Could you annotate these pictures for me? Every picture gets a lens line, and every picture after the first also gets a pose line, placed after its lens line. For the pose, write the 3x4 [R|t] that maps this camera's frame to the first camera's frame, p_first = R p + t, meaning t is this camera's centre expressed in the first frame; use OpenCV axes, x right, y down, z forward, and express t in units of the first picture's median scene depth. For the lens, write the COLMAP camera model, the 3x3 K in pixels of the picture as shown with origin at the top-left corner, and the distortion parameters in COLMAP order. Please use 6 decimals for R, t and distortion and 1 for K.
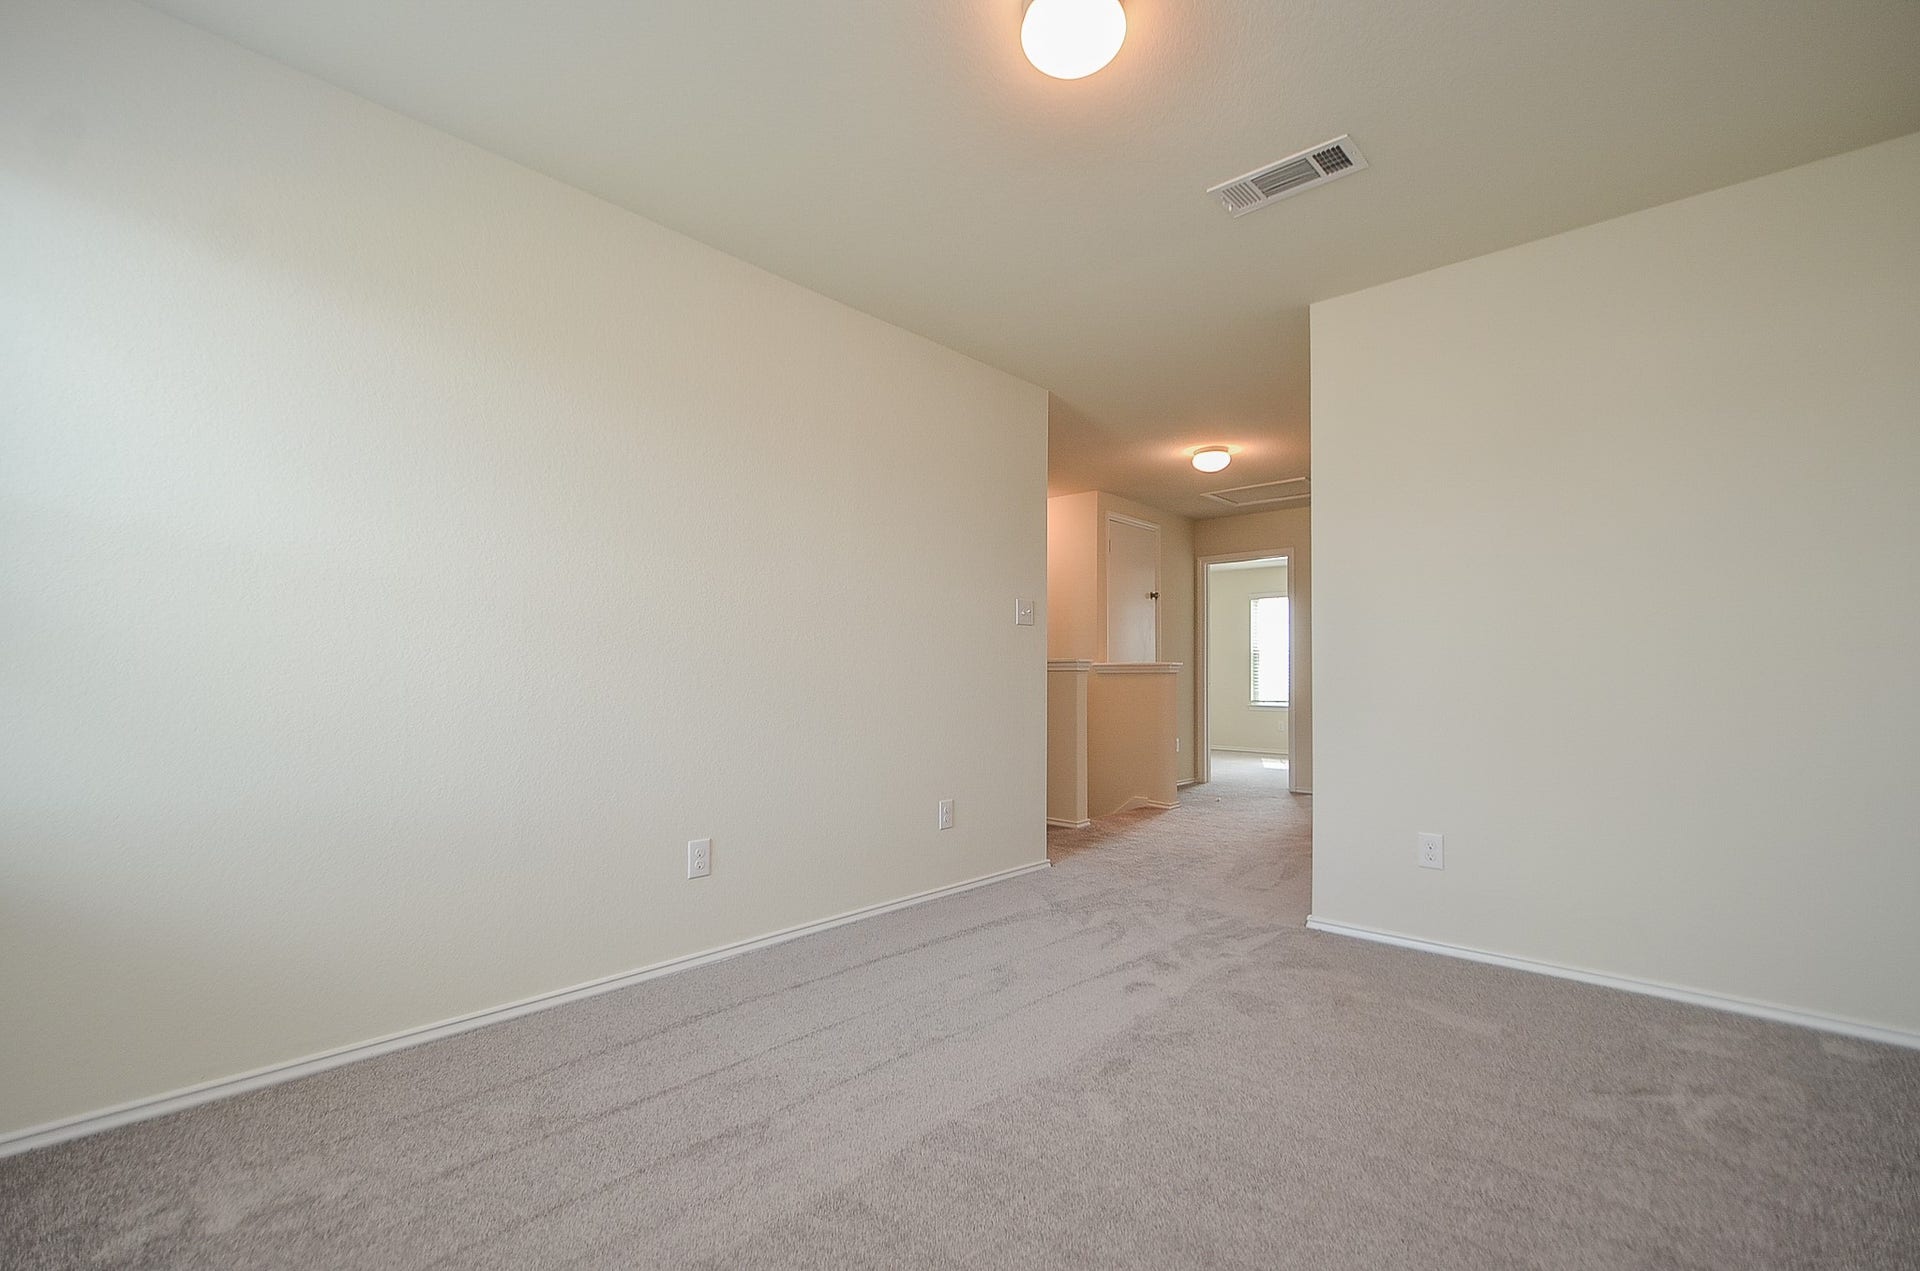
lens RADIAL K [[846.9, 0, 958.5], [0, 846.9, 655.0], [0, 0, 1]] dist [0.011395, -0.009418]
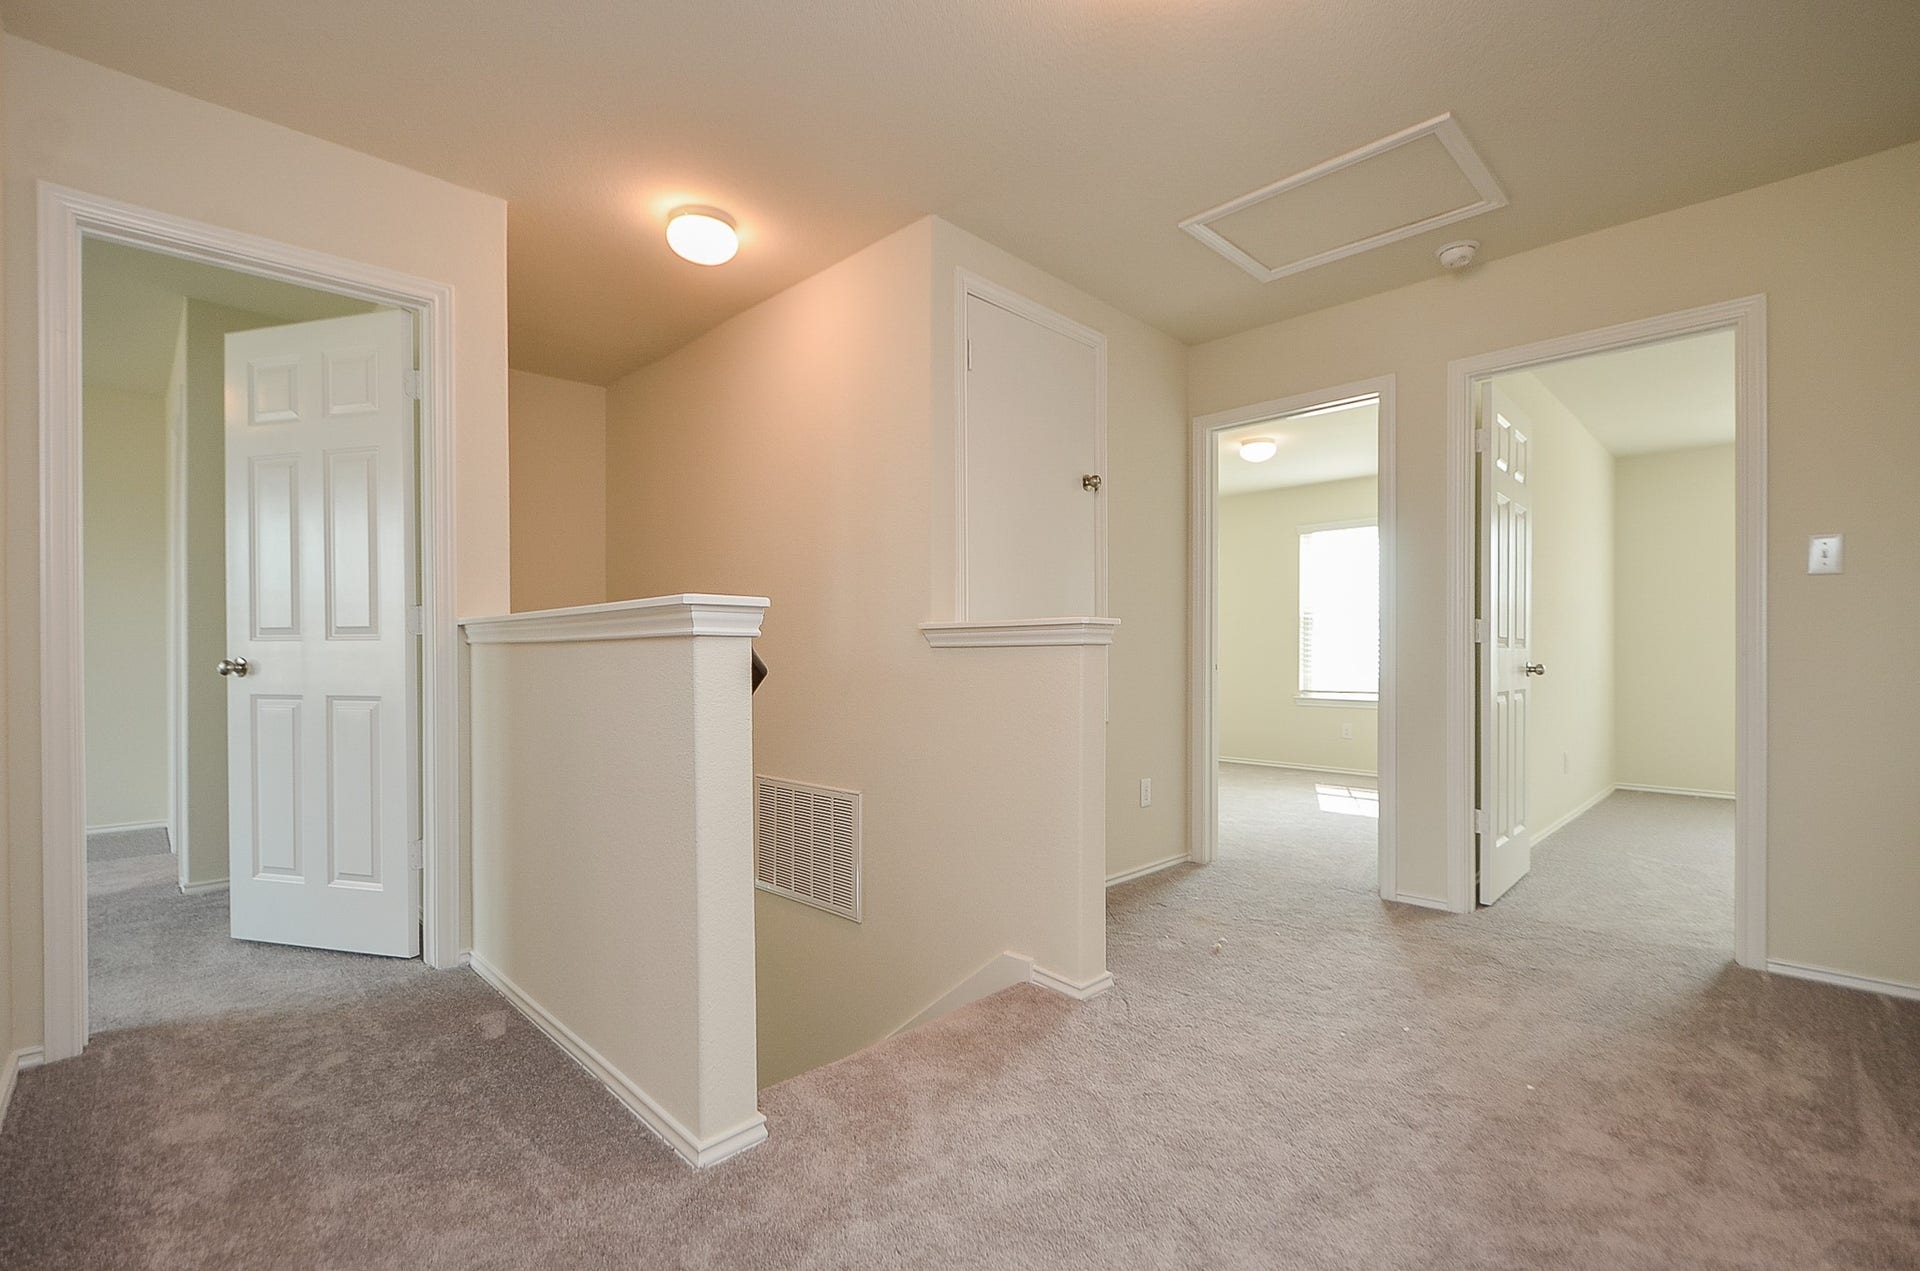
lens RADIAL K [[846.9, 0, 958.5], [0, 846.9, 655.0], [0, 0, 1]] dist [0.011395, -0.009418]
pose [[0.998223, -0.024405, -0.054362, 0.177635], [0.025725, 0.999388, 0.023711, 0.015296], [0.053750, -0.025067, 0.998240, 0.509730]]
